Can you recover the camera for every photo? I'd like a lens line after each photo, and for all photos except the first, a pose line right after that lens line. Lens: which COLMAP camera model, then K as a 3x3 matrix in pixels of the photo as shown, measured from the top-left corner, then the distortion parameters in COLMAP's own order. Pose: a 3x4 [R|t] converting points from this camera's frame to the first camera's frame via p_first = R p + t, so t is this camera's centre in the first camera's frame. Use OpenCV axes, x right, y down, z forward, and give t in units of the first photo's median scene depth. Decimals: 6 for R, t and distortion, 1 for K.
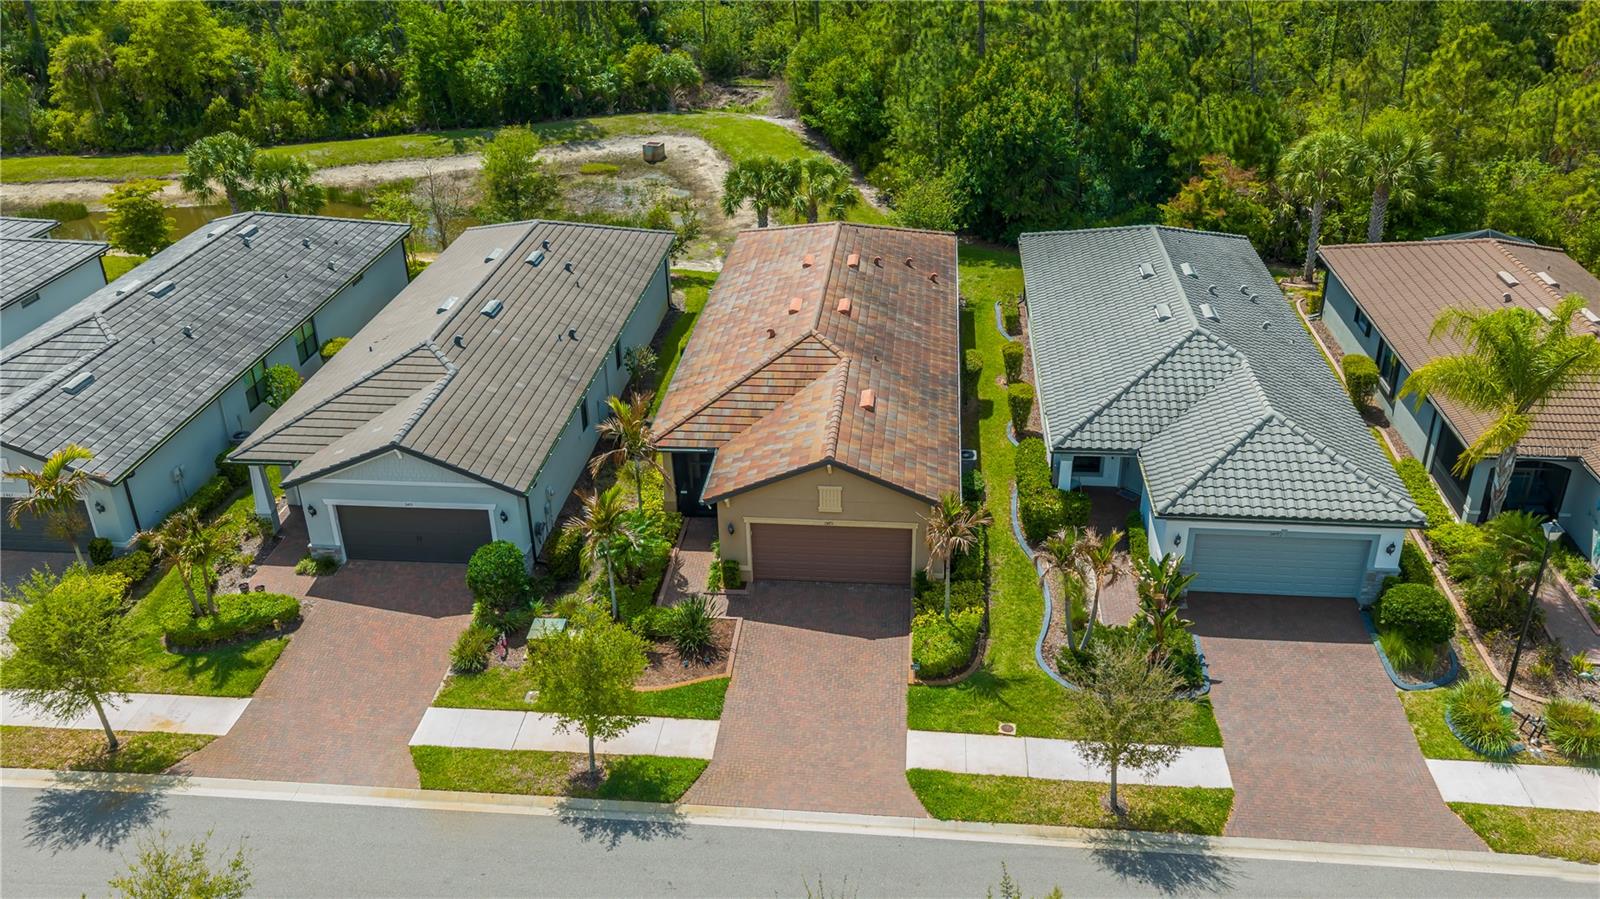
lens RADIAL K [[1305.7, 0, 802.1], [0, 1305.7, 452.4], [0, 0, 1]] dist [0.055416, -0.048048]
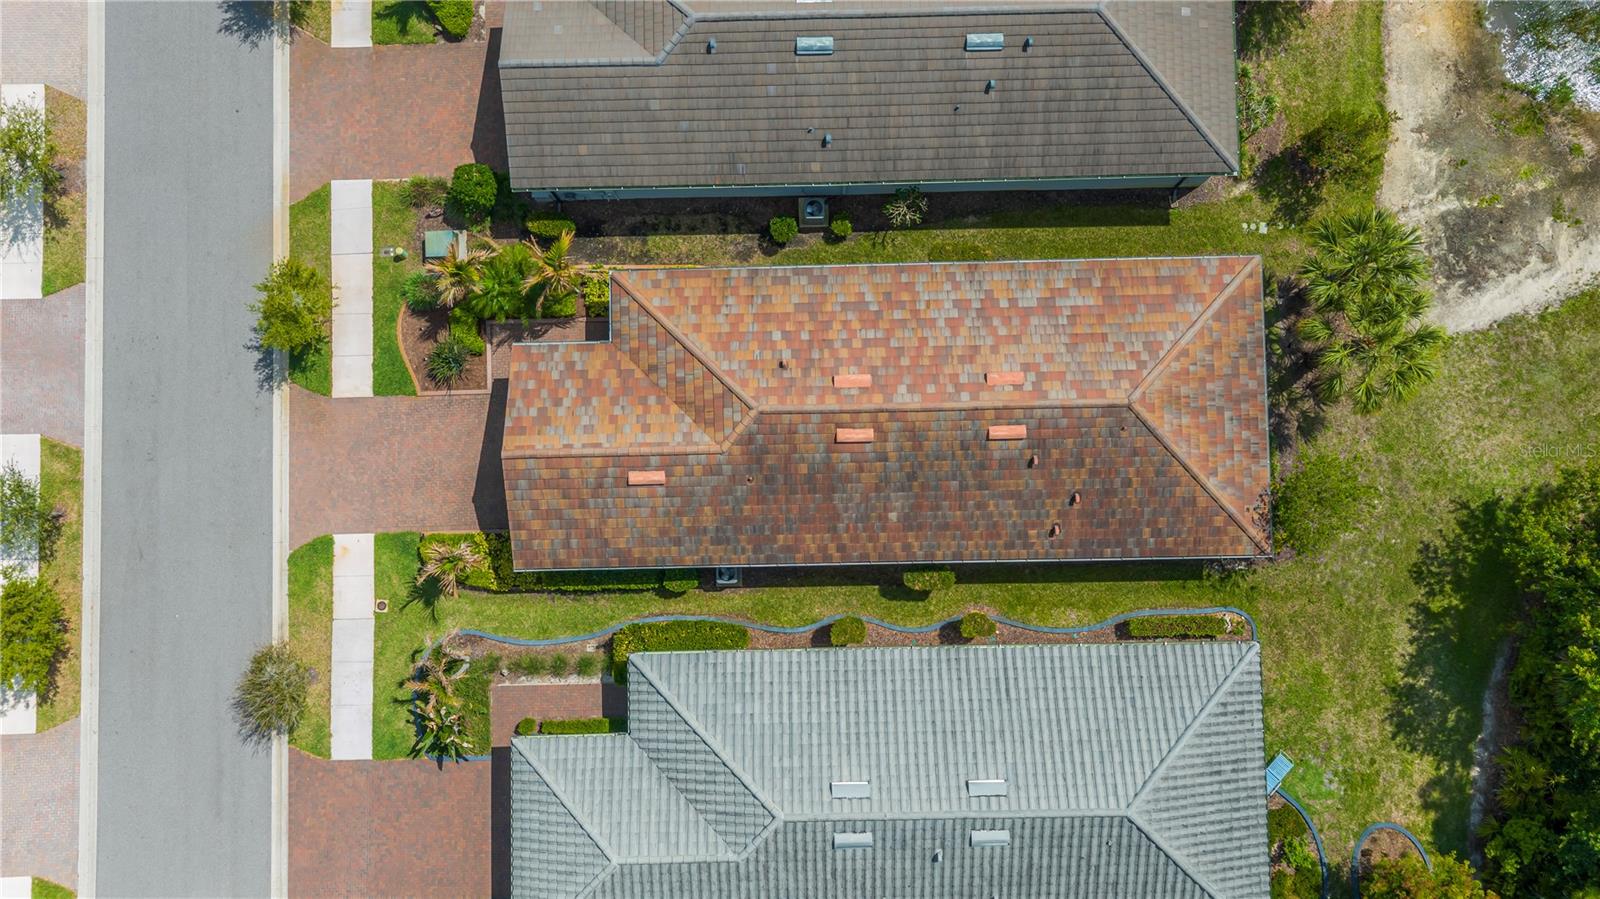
lens RADIAL K [[1305.7, 0, 798.0], [0, 1305.7, 439.5], [0, 0, 1]] dist [0.055416, -0.048048]
pose [[0.115883, 0.992186, -0.046242, 0.092739], [-0.440433, 0.093058, 0.892950, -1.158925], [0.890275, -0.083111, 0.447775, 0.746561]]
